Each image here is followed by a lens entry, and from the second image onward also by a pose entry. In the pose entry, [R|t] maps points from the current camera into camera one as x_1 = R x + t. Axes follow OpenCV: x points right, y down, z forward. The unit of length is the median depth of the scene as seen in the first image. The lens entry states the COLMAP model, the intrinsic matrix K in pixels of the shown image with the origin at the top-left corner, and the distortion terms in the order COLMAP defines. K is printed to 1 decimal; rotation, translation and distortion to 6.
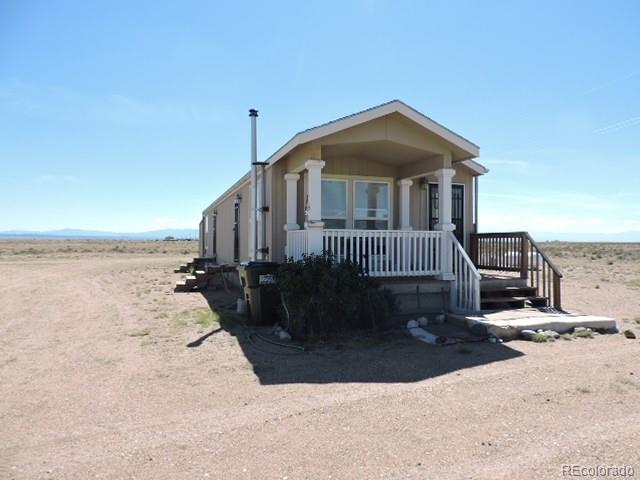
lens RADIAL K [[458.3, 0, 320.0], [0, 458.3, 240.0], [0, 0, 1]] dist [-0.013518, -0.003862]
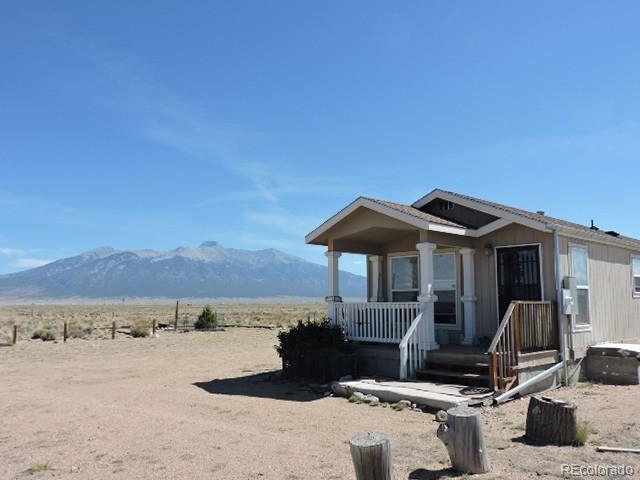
lens RADIAL K [[550.1, 0, 320.0], [0, 550.1, 240.0], [0, 0, 1]] dist [-0.003178, -0.001635]
pose [[0.433823, -0.110212, -0.894232, 1.371436], [0.005353, 0.992788, -0.119762, -0.011645], [0.900982, 0.047169, 0.431284, 0.252821]]
